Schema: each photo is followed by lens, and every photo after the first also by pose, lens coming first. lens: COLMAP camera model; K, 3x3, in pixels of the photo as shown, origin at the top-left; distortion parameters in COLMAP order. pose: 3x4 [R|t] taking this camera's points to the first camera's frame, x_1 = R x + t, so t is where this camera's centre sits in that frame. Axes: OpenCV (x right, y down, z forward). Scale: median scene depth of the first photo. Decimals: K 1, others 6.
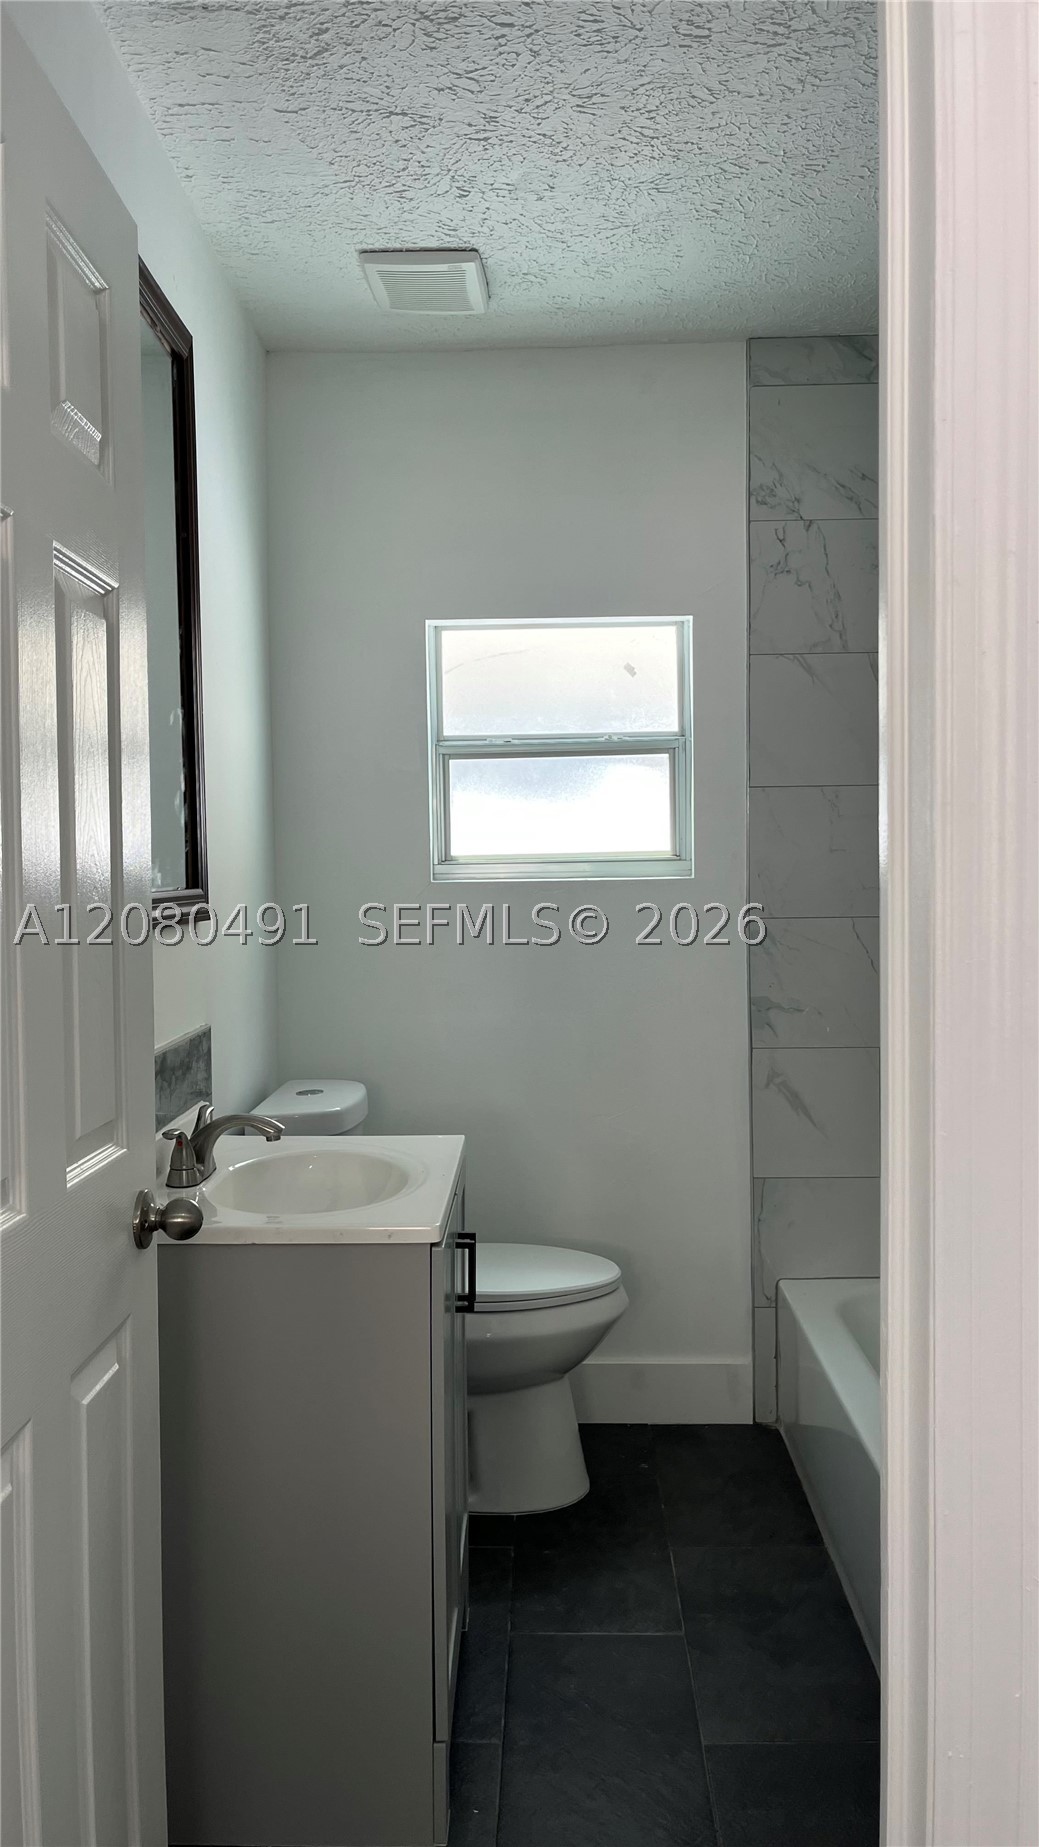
lens RADIAL K [[1402.2, 0, 519.5], [0, 1402.2, 923.5], [0, 0, 1]] dist [0.076833, -0.111302]
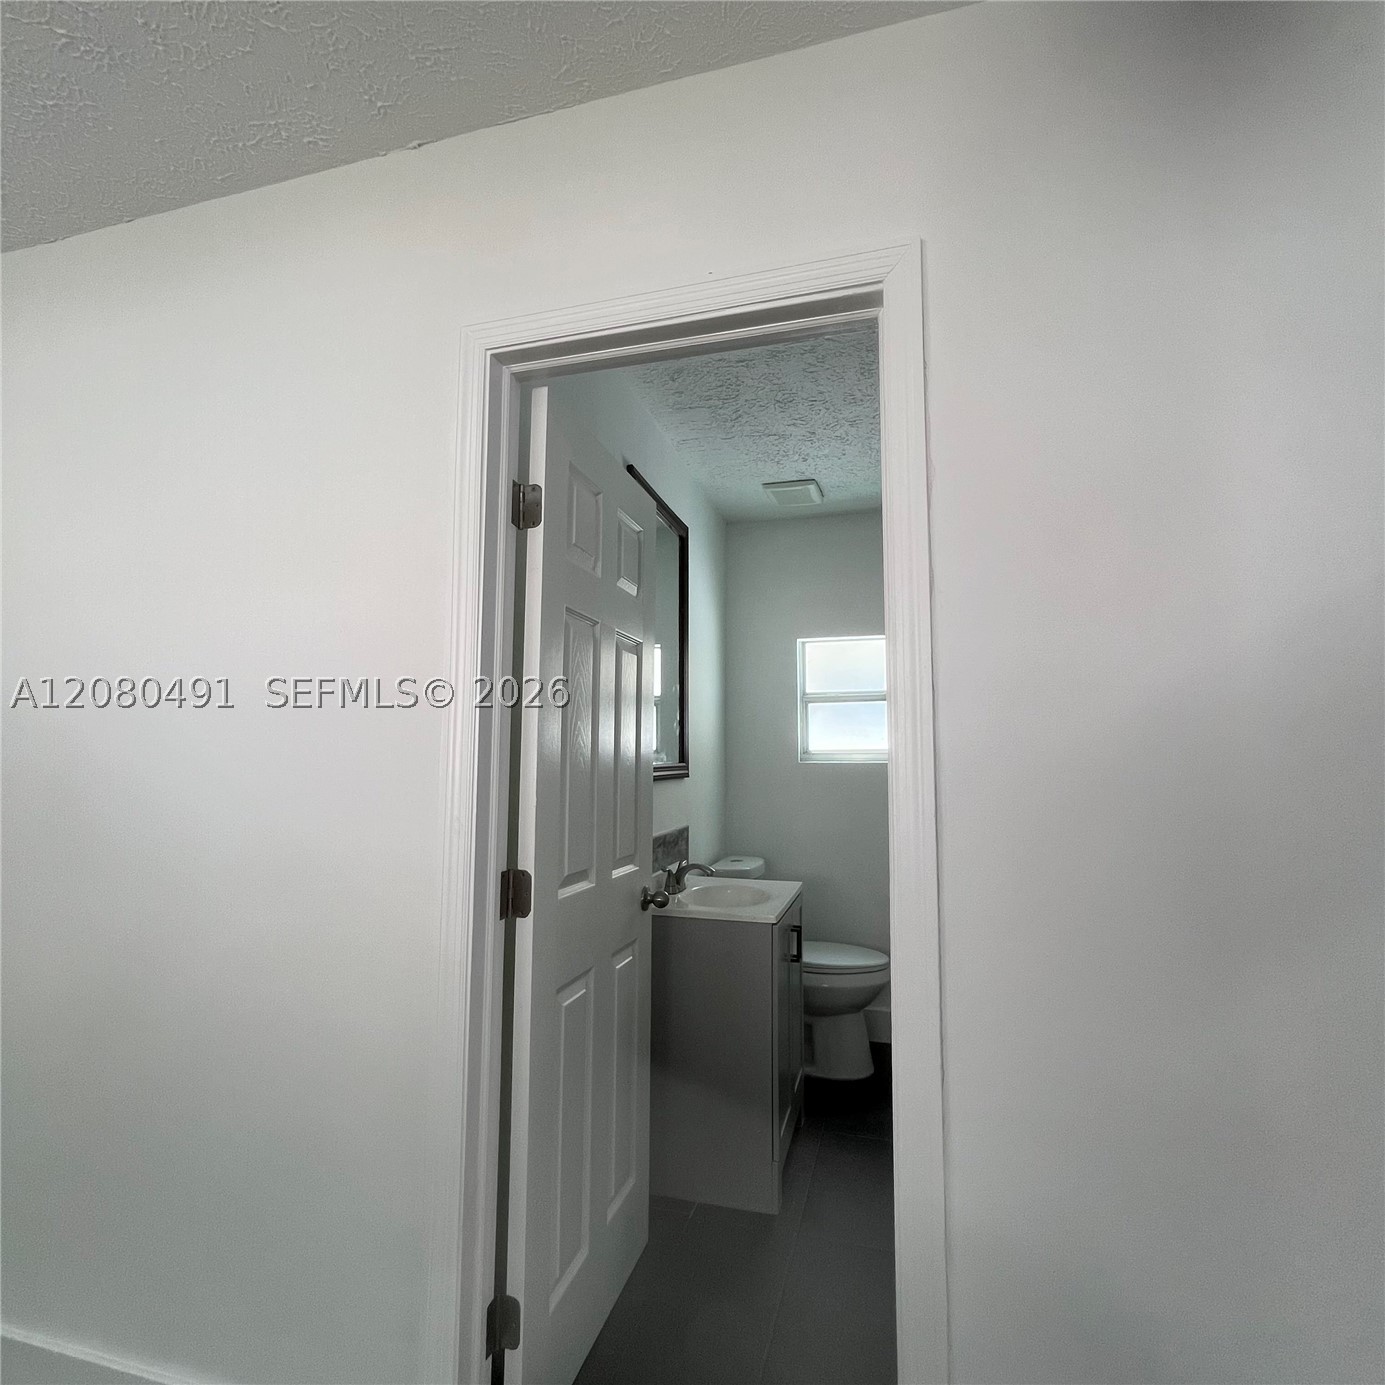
lens RADIAL K [[756.9, 0, 693.3], [0, 756.9, 689.5], [0, 0, 1]] dist [-0.005913, -0.000627]
pose [[0.967662, -0.008927, -0.252091, 0.086169], [-0.023423, 0.991876, -0.125035, 0.009221], [0.251159, 0.126896, 0.959592, -0.160490]]
